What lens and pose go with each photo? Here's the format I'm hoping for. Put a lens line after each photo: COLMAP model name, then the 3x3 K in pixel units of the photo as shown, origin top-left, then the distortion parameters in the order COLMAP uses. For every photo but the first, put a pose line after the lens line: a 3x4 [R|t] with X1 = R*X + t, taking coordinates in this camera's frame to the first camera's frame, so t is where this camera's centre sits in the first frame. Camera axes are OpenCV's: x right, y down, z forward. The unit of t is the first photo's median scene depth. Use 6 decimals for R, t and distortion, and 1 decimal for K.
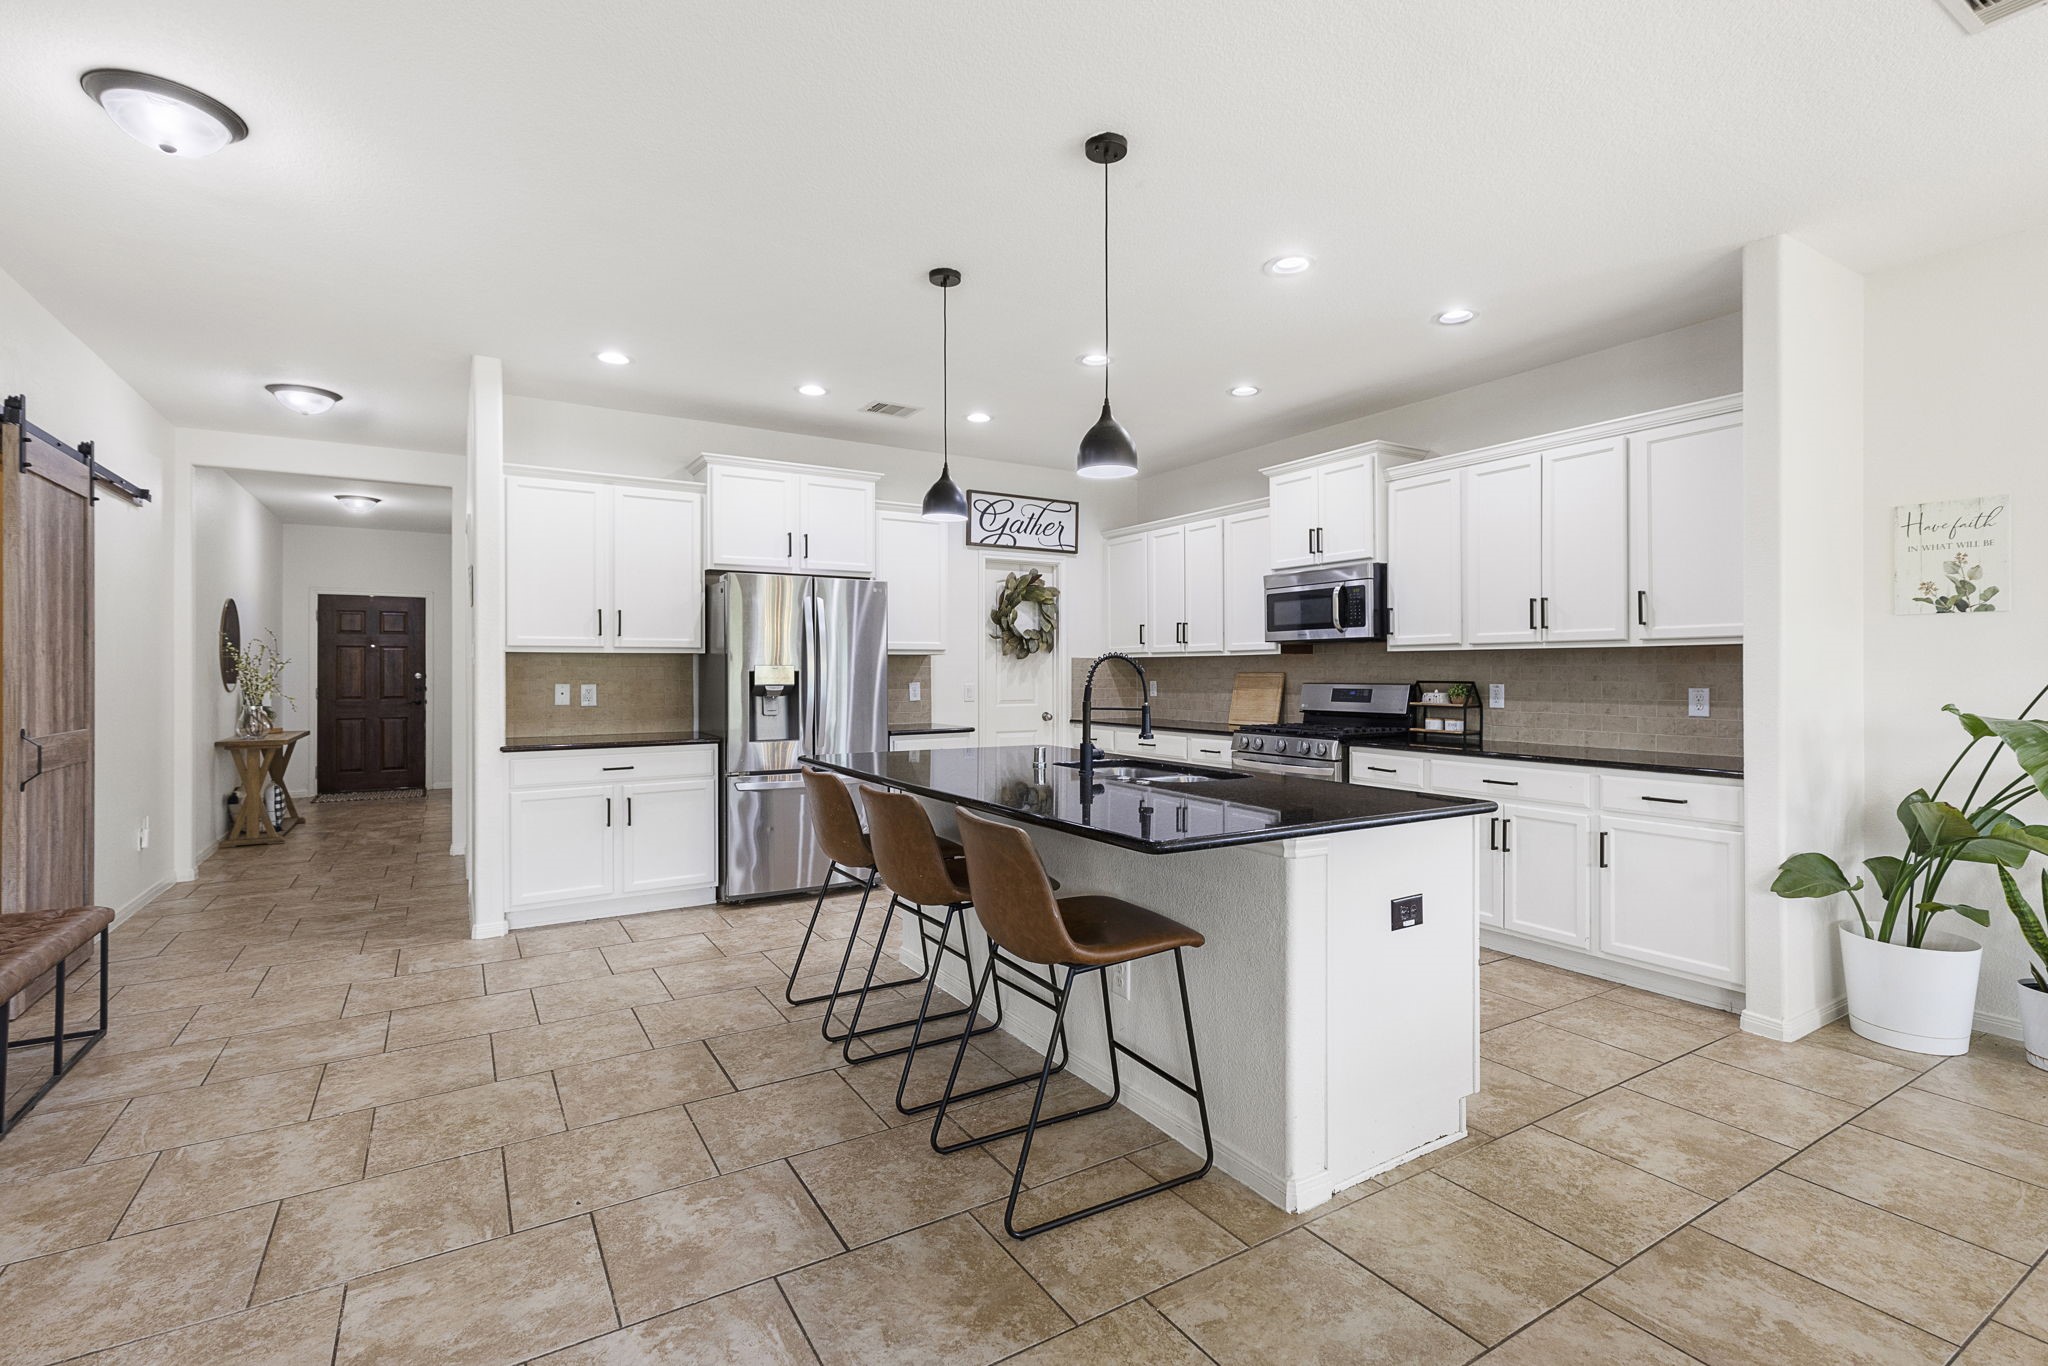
lens RADIAL K [[942.7, 0, 1028.3], [0, 942.7, 670.9], [0, 0, 1]] dist [0.008417, -0.000243]
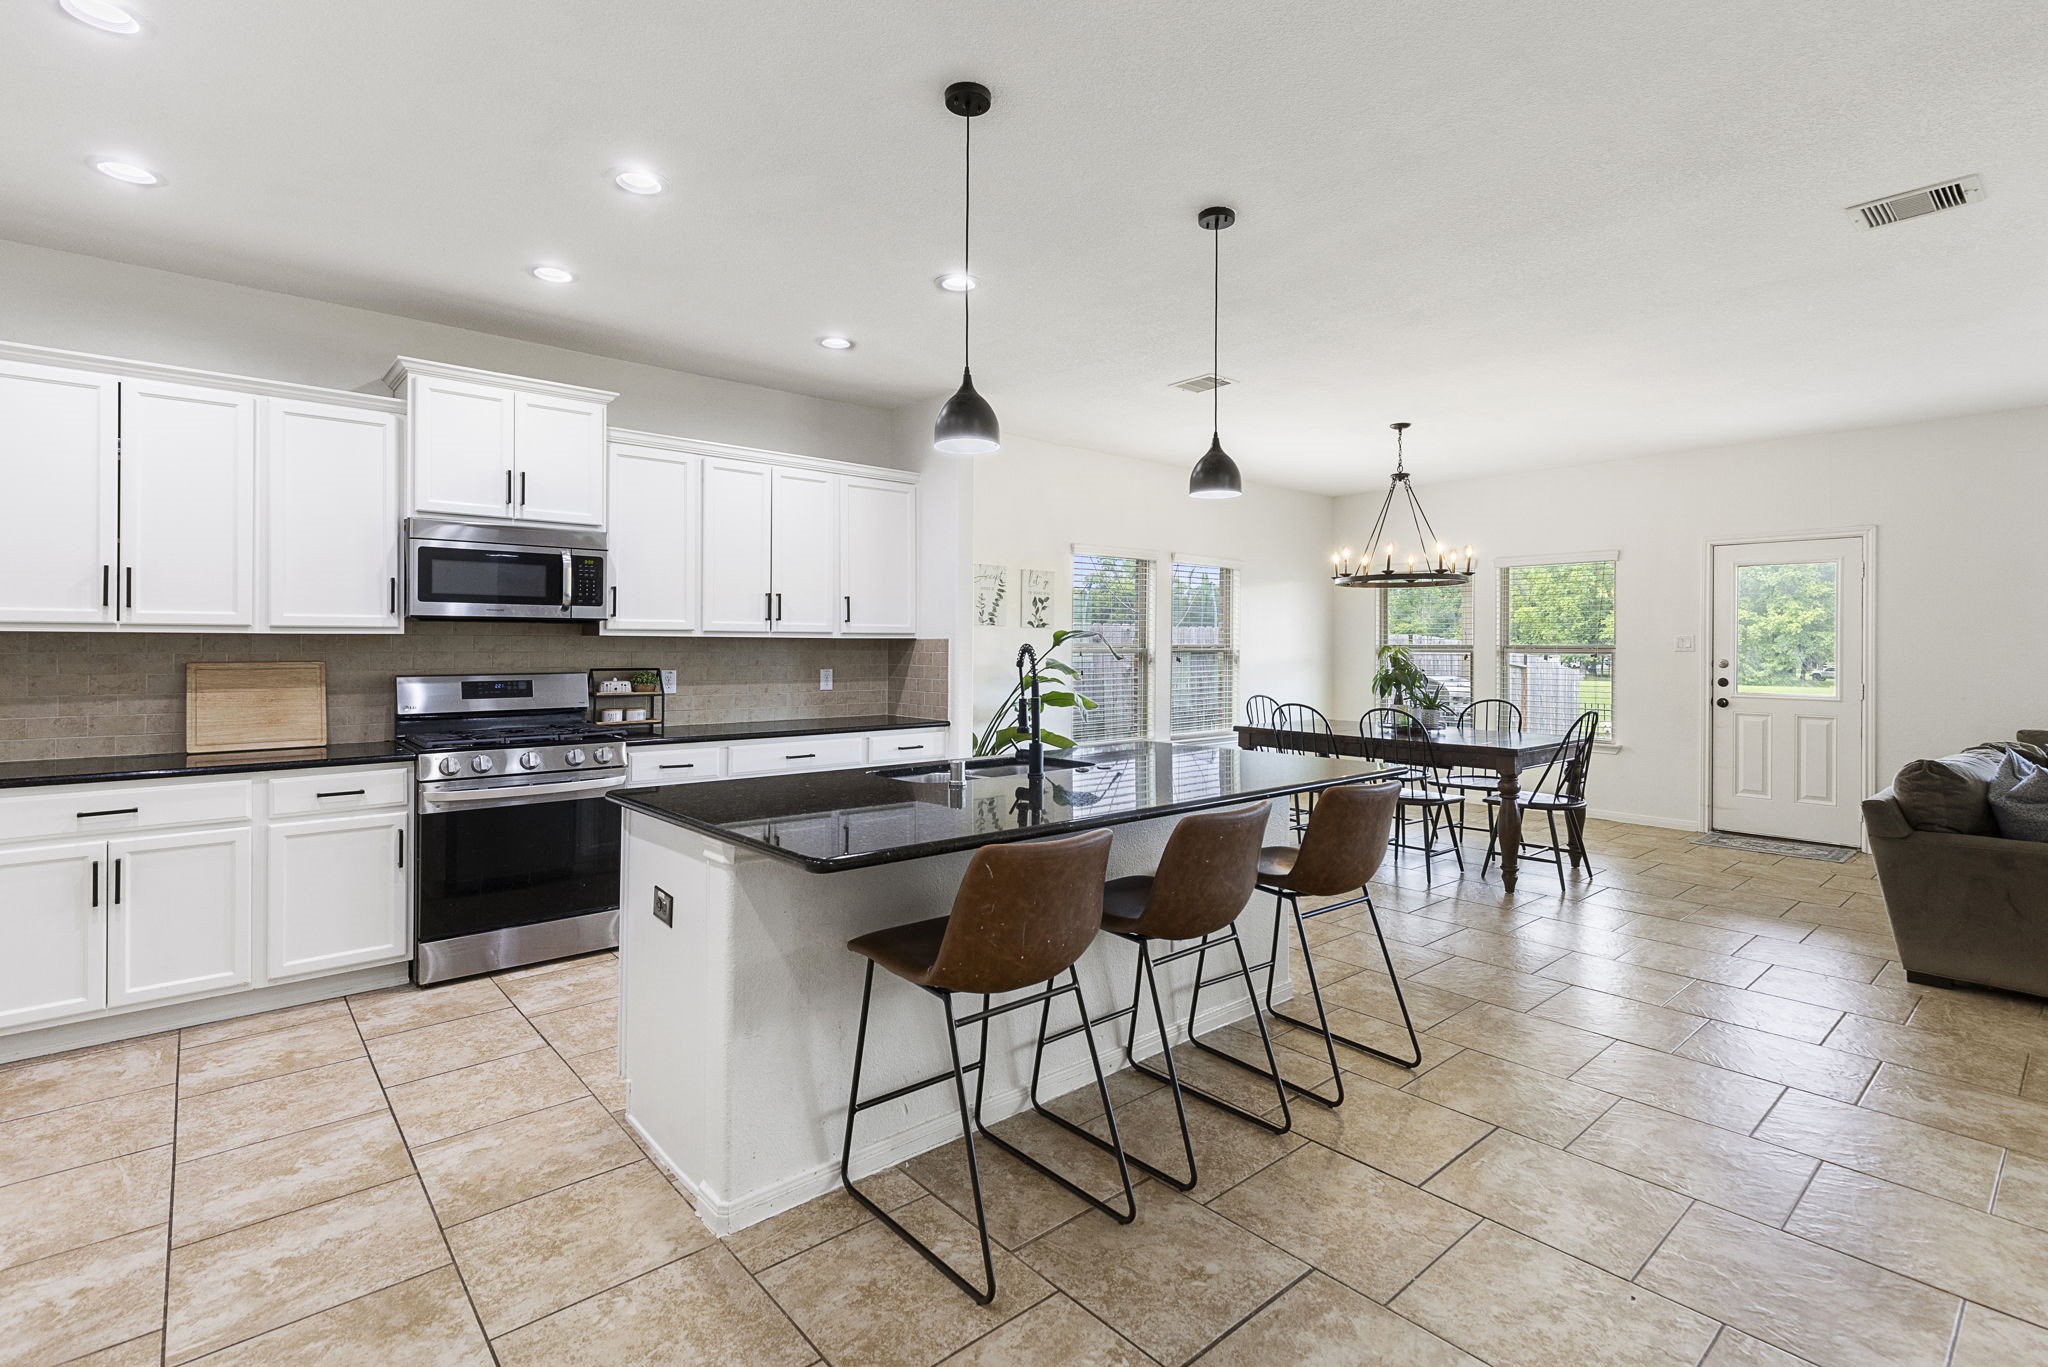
lens RADIAL K [[942.7, 0, 1049.6], [0, 942.7, 645.2], [0, 0, 1]] dist [0.008417, -0.000243]
pose [[-0.171886, 0.001078, 0.985116, -0.542871], [-0.003714, 0.999992, -0.001743, -0.011702], [-0.985110, -0.003958, -0.171881, 0.735697]]
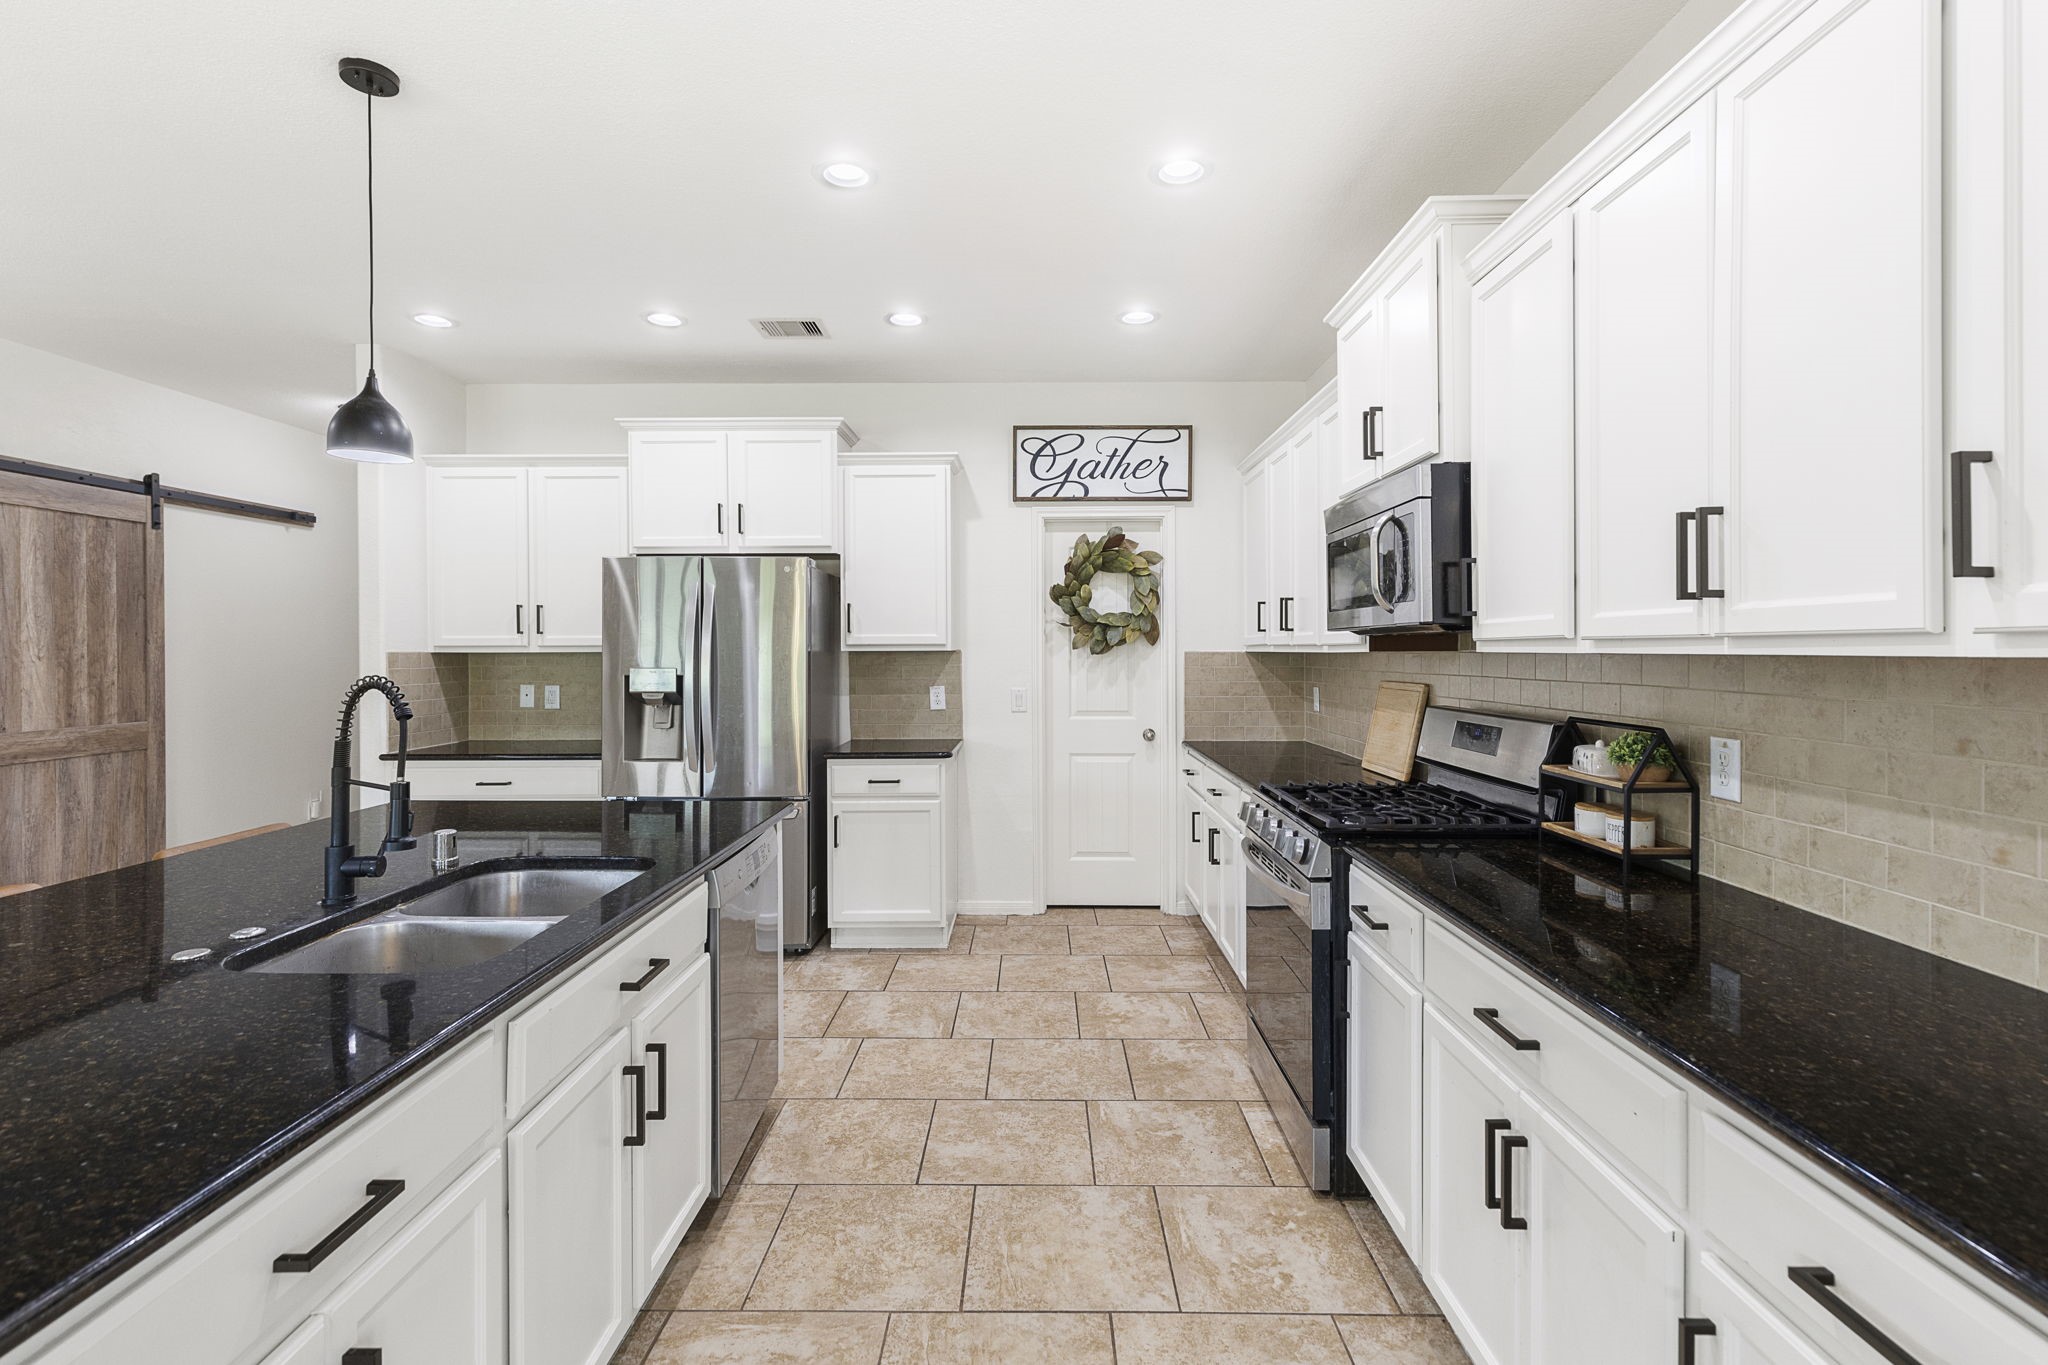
lens RADIAL K [[942.7, 0, 1026.5], [0, 942.7, 655.7], [0, 0, 1]] dist [0.008417, -0.000243]
pose [[0.843375, 0.003677, -0.537313, 0.439809], [0.000435, 0.999972, 0.007526, -0.022412], [0.537325, -0.006581, 0.843350, 0.486161]]
